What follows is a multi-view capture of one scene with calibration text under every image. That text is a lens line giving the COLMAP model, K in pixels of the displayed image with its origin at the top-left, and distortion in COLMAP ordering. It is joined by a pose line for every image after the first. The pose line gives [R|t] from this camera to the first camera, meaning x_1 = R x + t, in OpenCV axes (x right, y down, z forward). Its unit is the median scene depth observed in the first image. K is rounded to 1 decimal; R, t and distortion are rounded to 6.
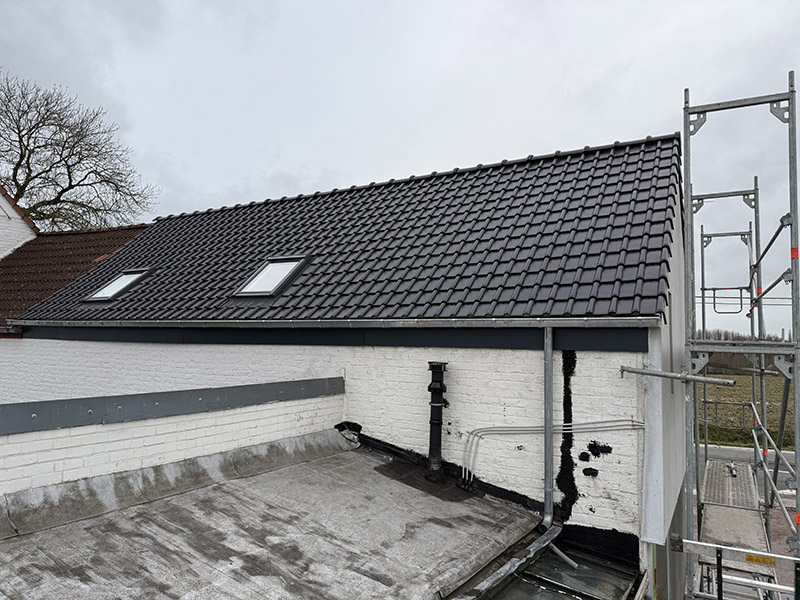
lens RADIAL K [[555.0, 0, 400.0], [0, 555.0, 300.0], [0, 0, 1]] dist [0.067871, -0.065914]
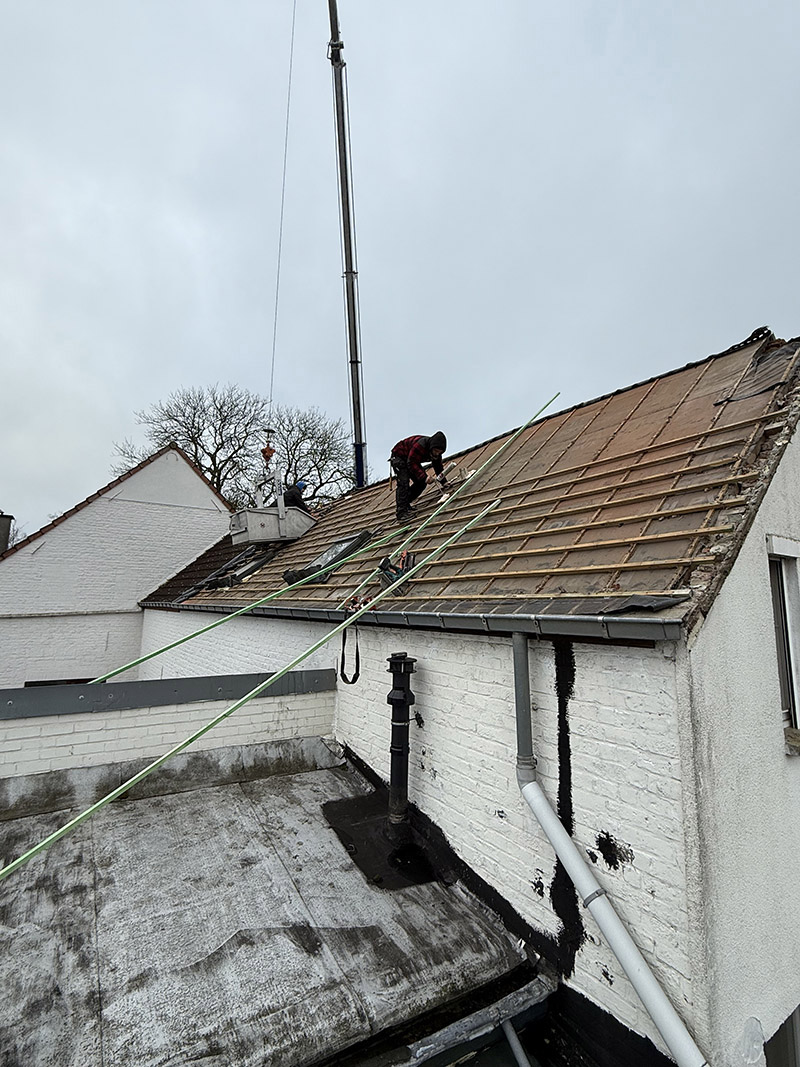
lens RADIAL K [[511.4, 0, 400.0], [0, 511.4, 533.5], [0, 0, 1]] dist [0.002473, 0.000738]
pose [[0.898409, -0.063989, -0.434473, 0.384655], [0.032971, 0.996363, -0.078567, 0.008395], [0.437920, 0.056260, 0.897252, 0.465981]]
